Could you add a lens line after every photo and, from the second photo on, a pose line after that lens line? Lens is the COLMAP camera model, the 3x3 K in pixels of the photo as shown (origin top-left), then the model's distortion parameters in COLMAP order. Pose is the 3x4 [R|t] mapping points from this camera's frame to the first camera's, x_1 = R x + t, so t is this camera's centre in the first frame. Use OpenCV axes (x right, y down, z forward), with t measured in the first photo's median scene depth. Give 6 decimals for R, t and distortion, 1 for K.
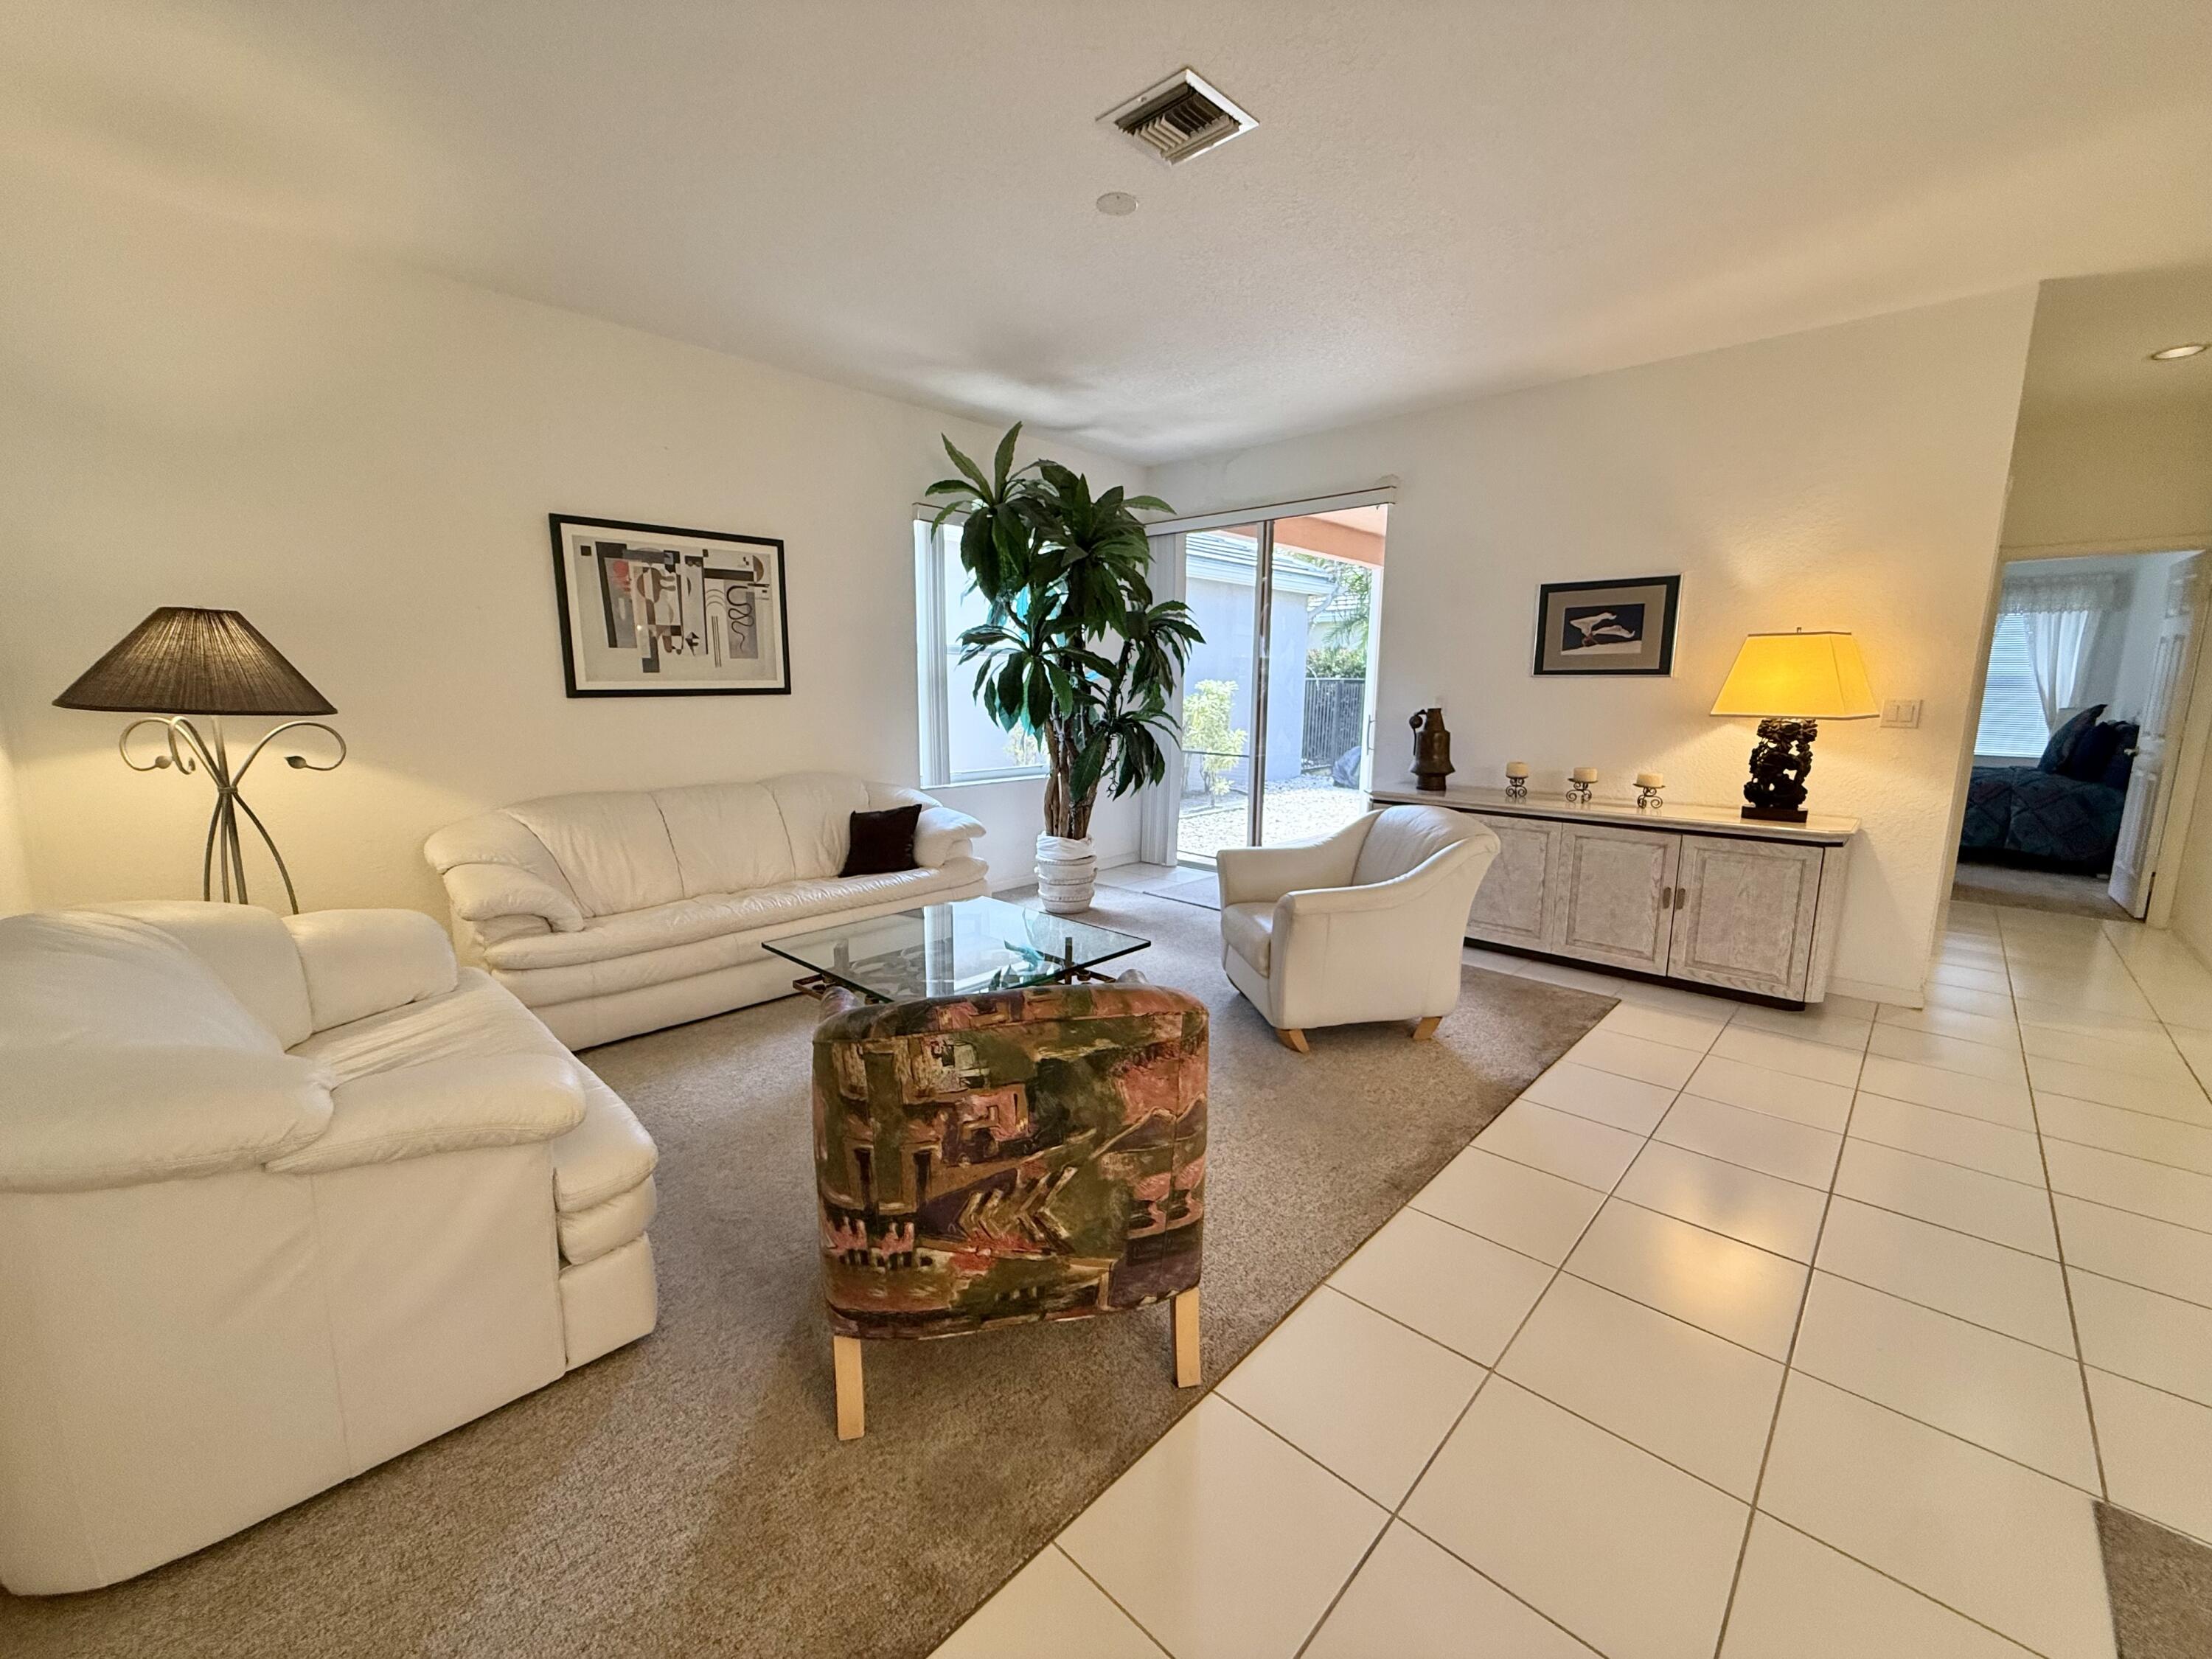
lens RADIAL K [[878.8, 0, 1106.7], [0, 878.8, 831.6], [0, 0, 1]] dist [0.000317, -0.000071]
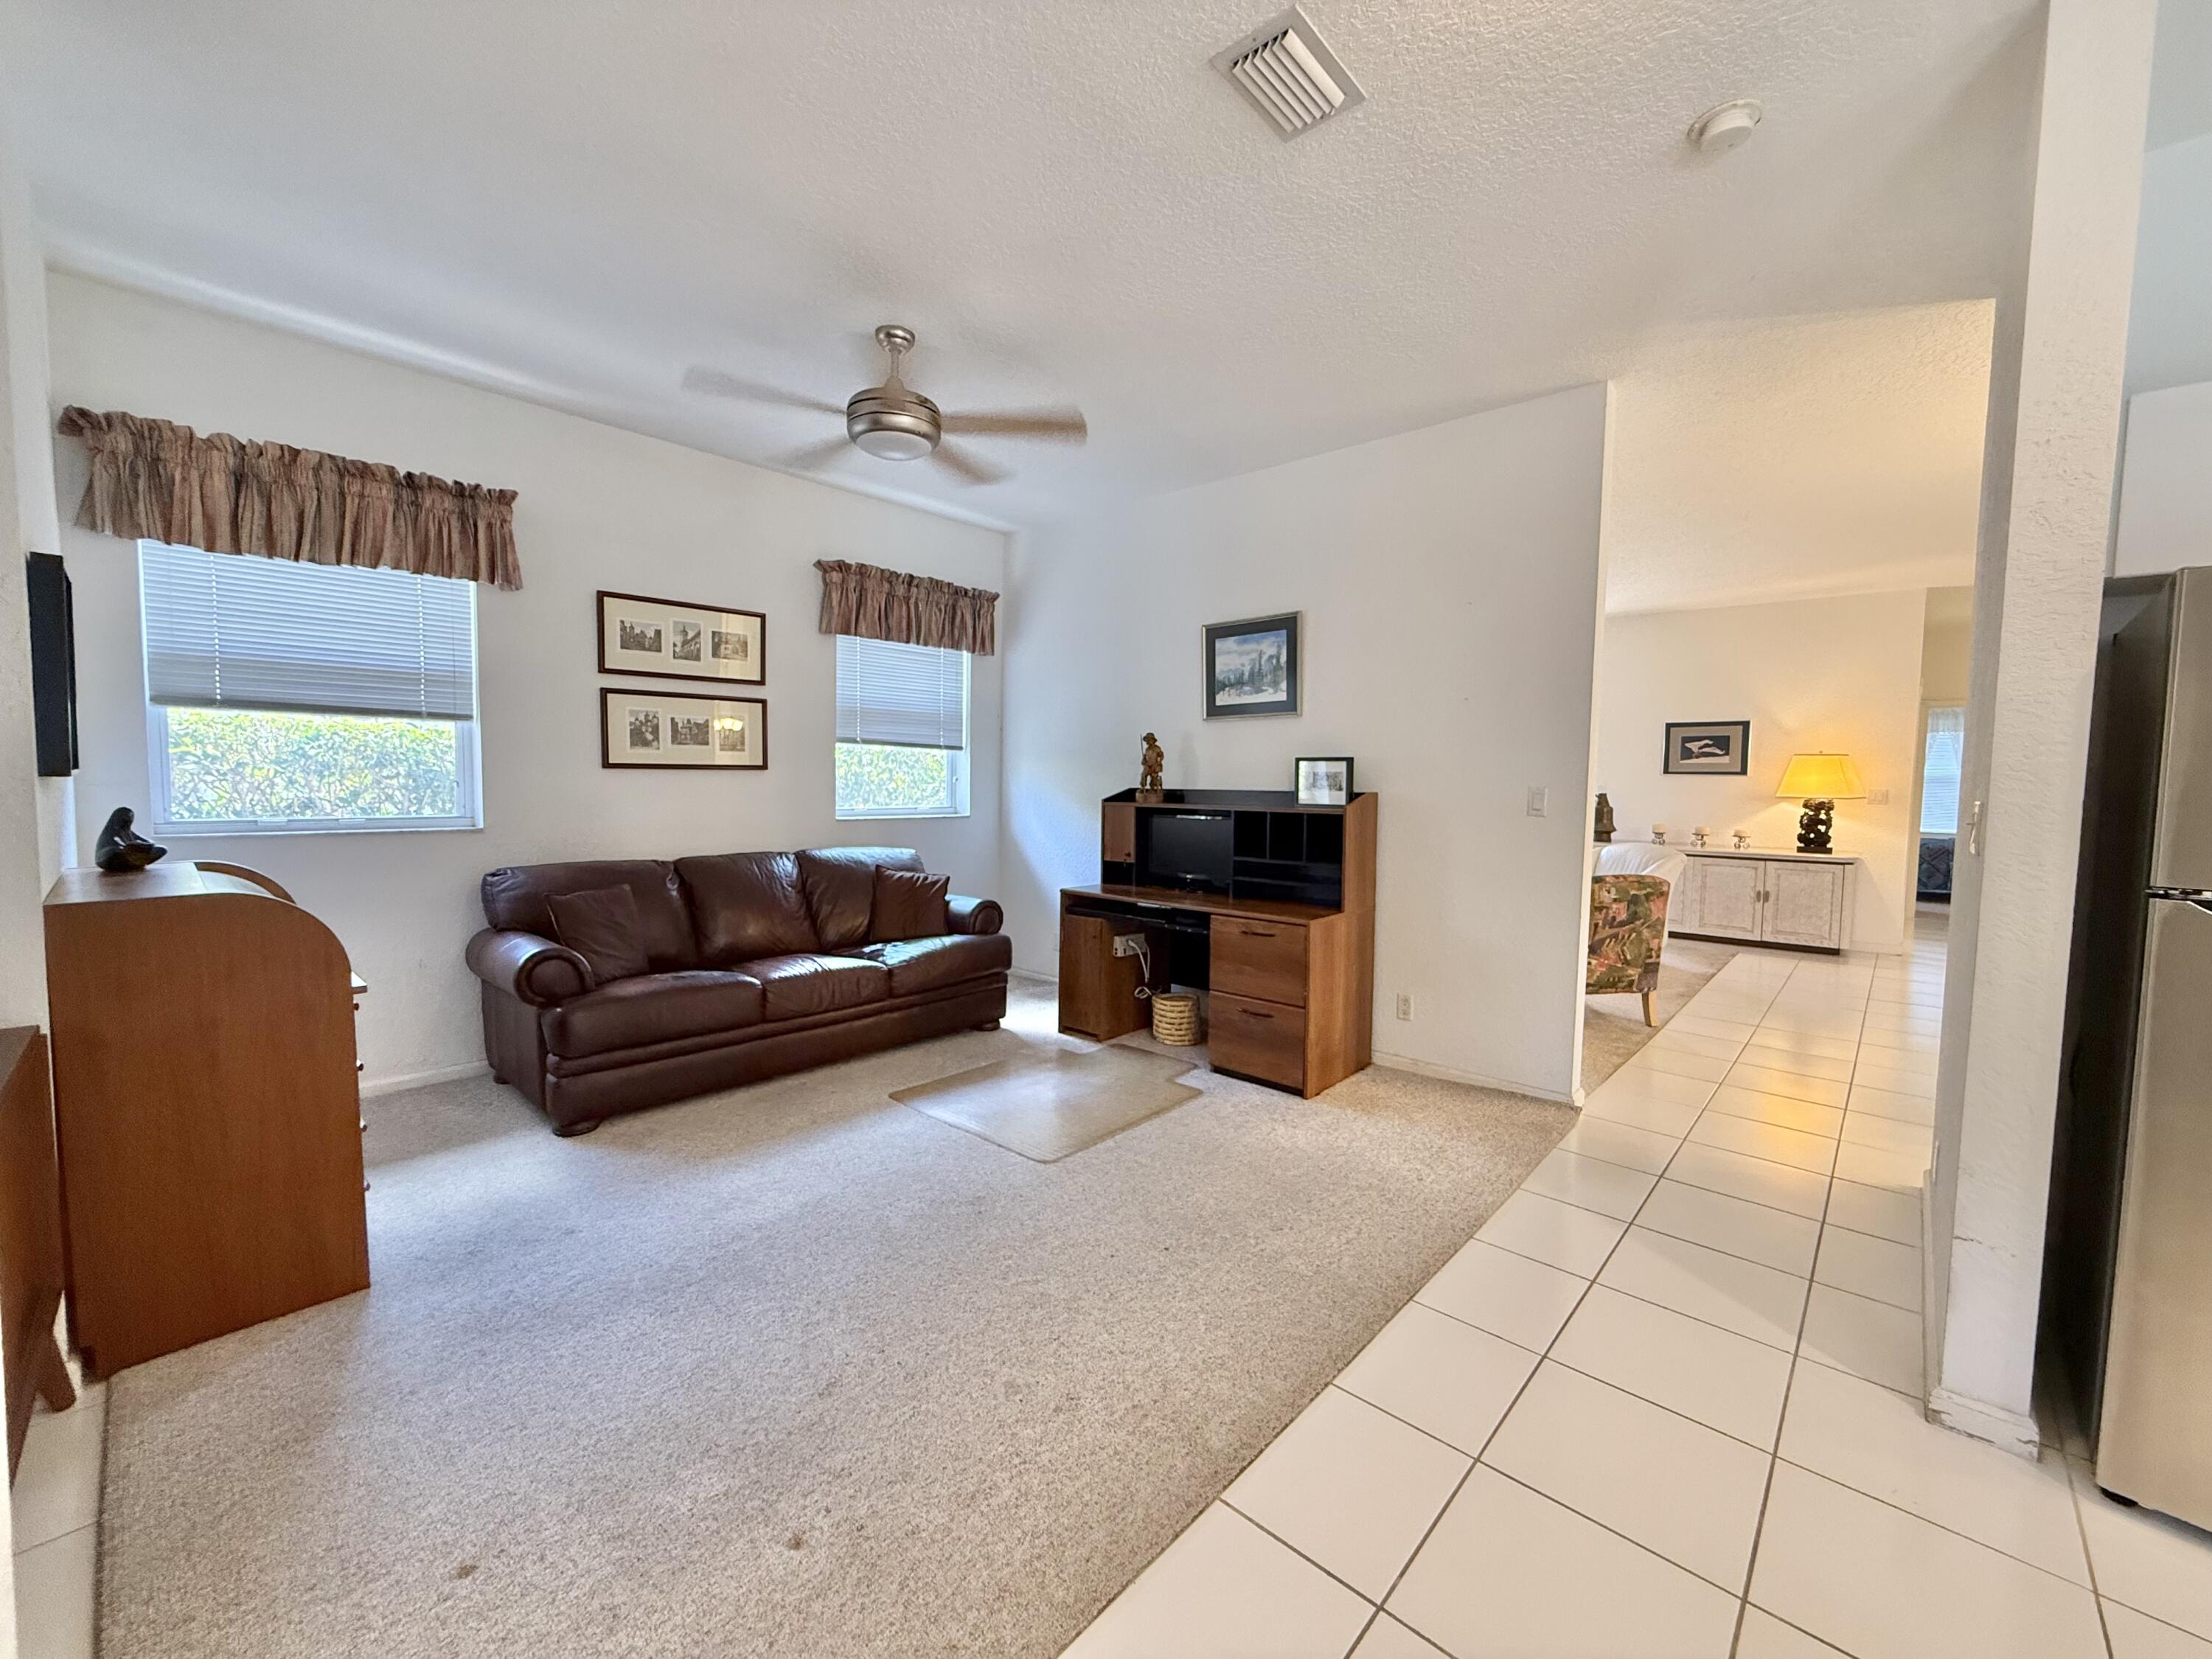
lens RADIAL K [[878.8, 0, 1102.8], [0, 878.8, 829.7], [0, 0, 1]] dist [0.000317, -0.000071]
pose [[0.999762, 0.008913, 0.019925, -0.766212], [-0.006813, 0.994650, -0.103078, 0.136572], [-0.020737, 0.102917, 0.994474, -0.804432]]
